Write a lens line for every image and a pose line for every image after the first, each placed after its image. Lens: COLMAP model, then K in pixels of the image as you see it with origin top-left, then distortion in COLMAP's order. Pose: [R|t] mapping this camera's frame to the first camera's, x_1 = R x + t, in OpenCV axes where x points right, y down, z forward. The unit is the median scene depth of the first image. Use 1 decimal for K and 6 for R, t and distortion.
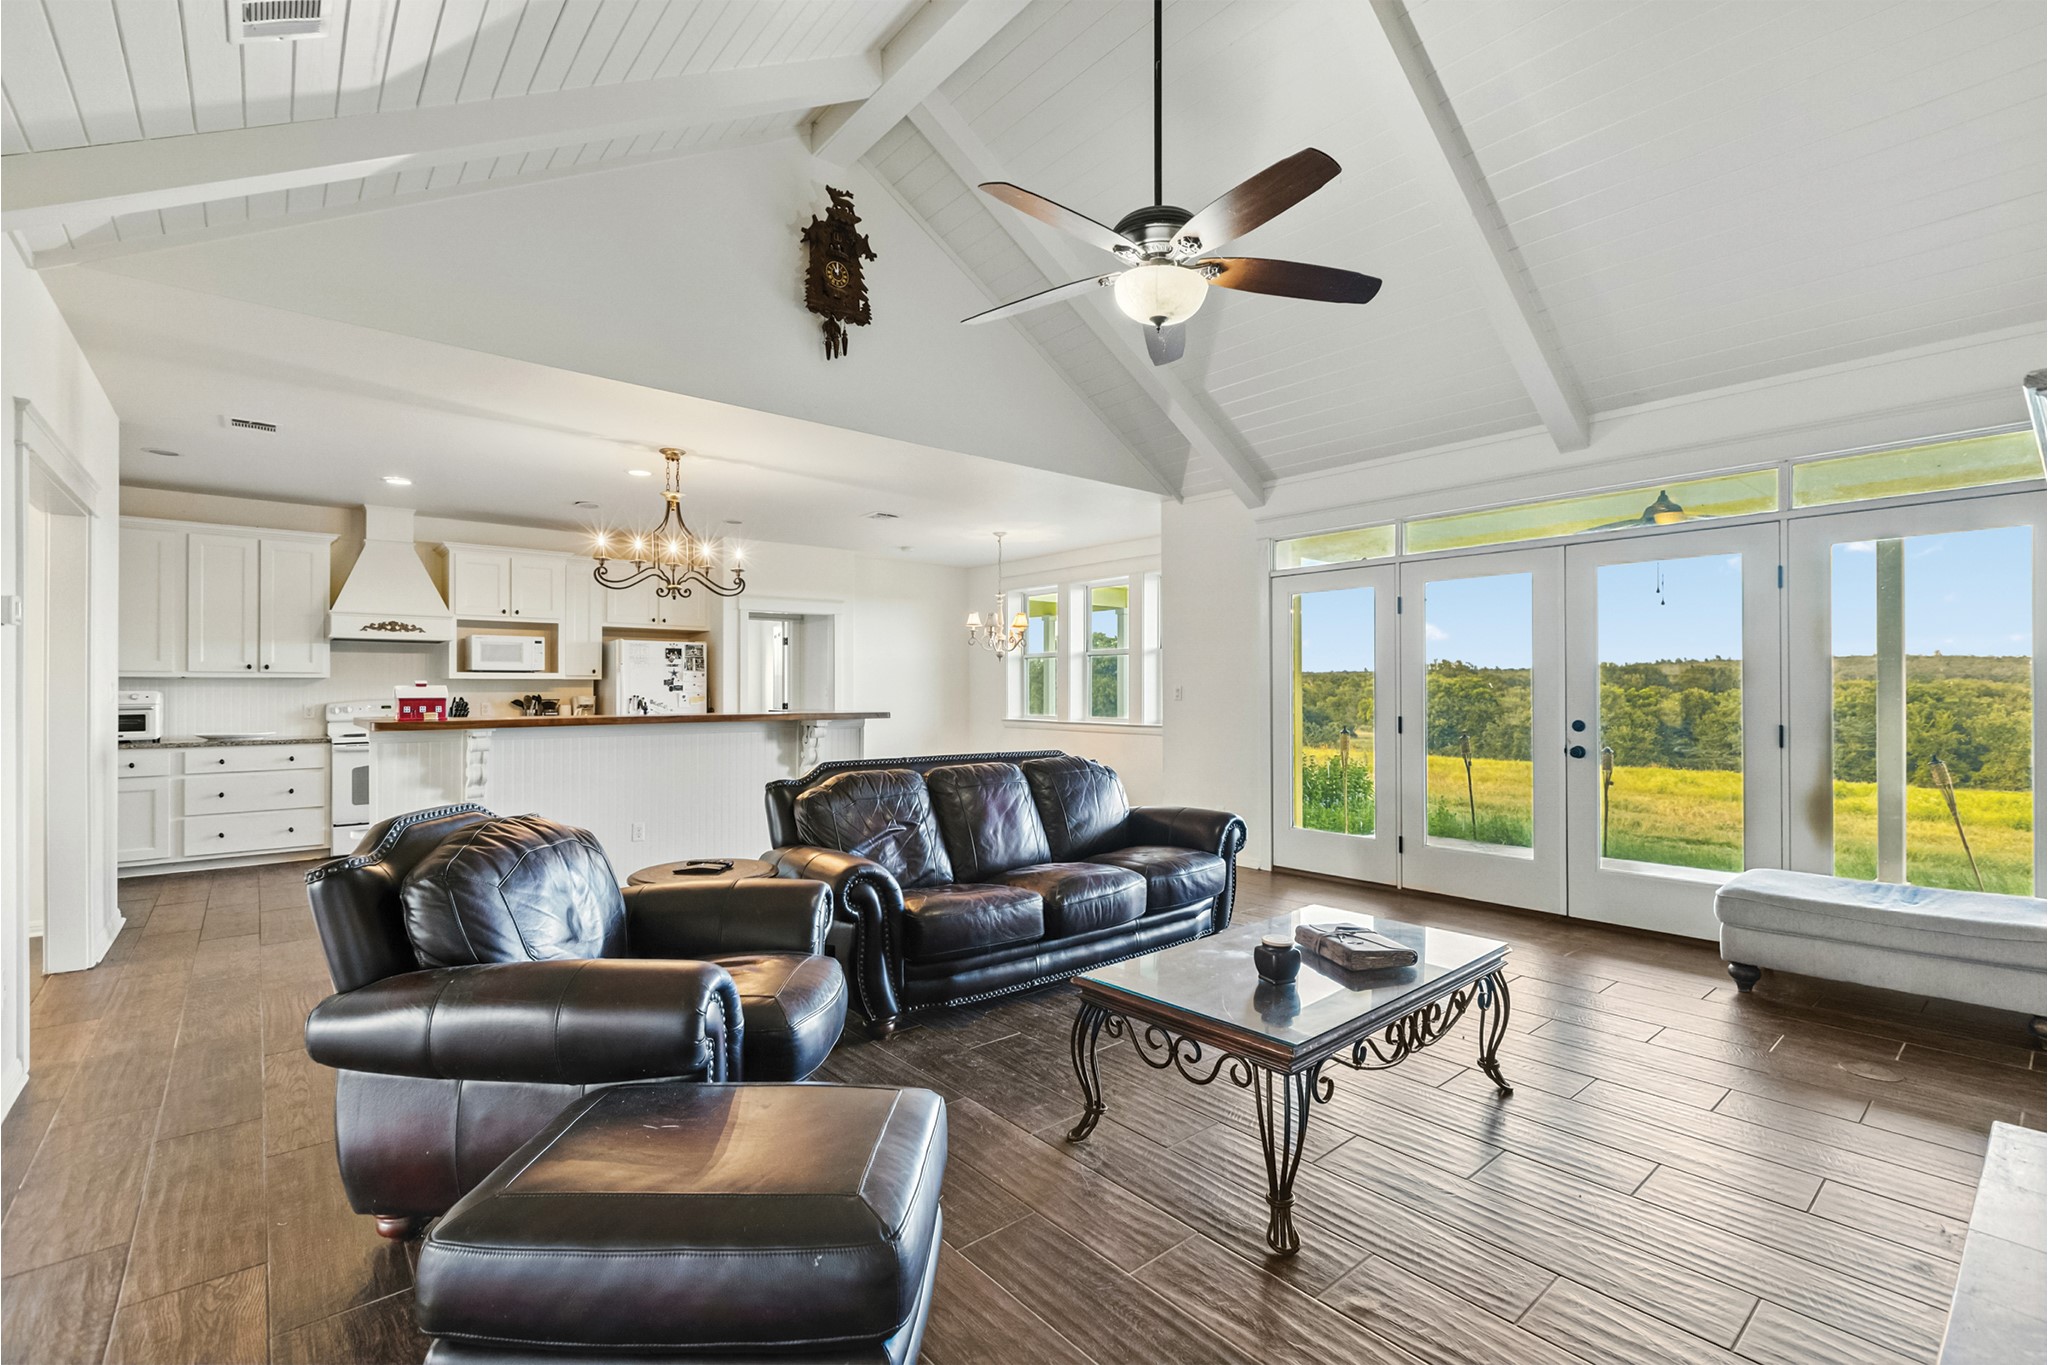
lens RADIAL K [[921.5, 0, 1033.1], [0, 921.5, 679.7], [0, 0, 1]] dist [-0.000636, -0.000351]
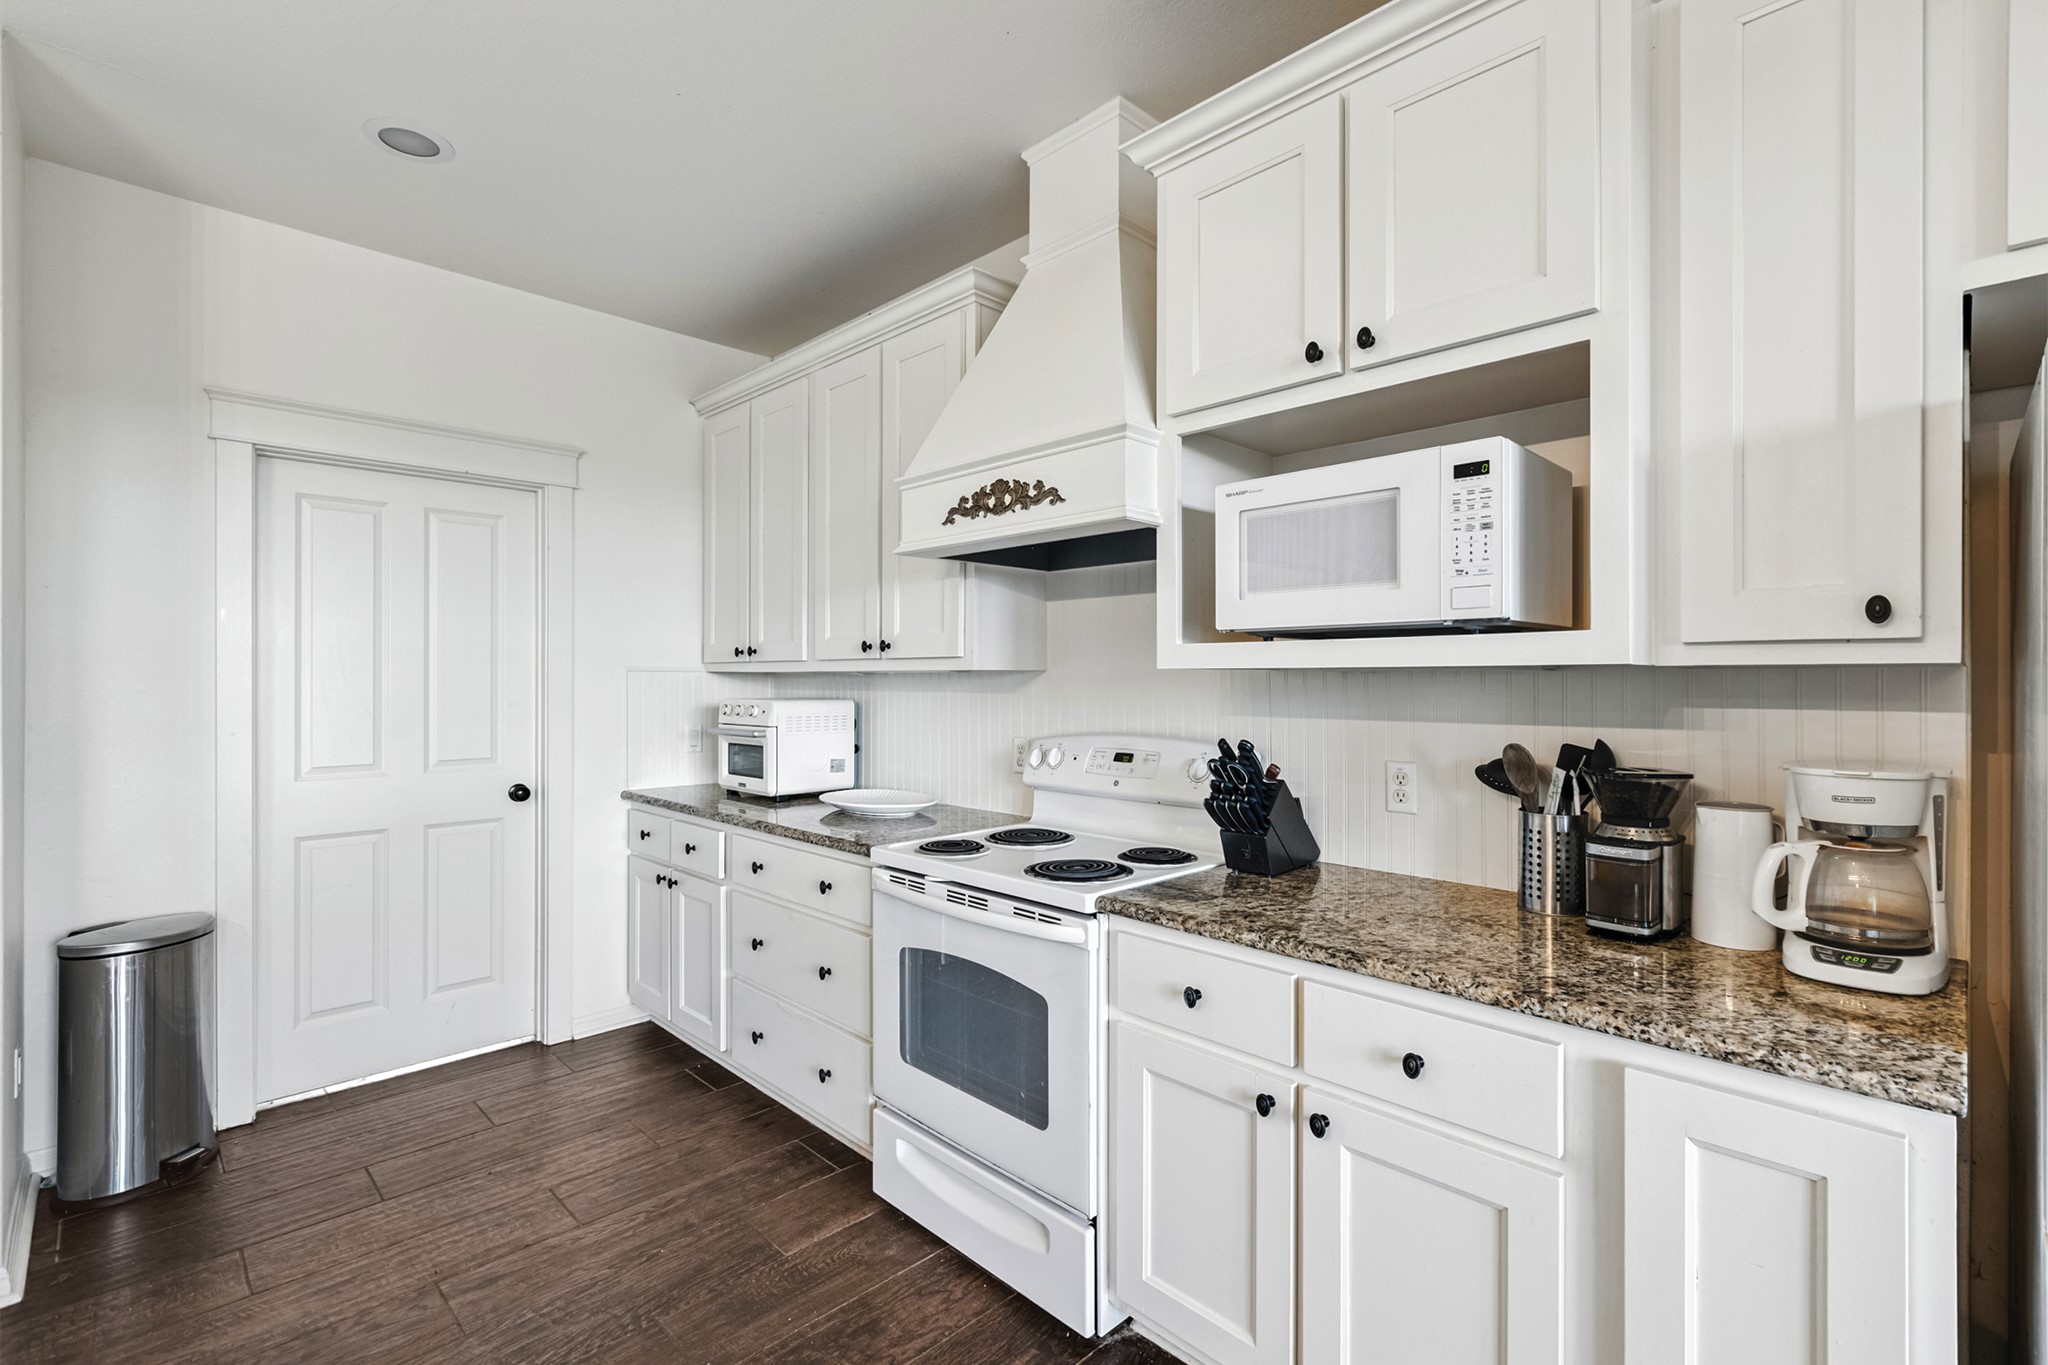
lens RADIAL K [[921.5, 0, 1024.6], [0, 921.5, 673.7], [0, 0, 1]] dist [-0.000636, -0.000351]
pose [[0.082285, -0.002636, -0.996605, -0.390667], [0.011021, 0.999938, -0.001735, 0.000298], [0.996548, -0.010841, 0.082309, 0.975454]]
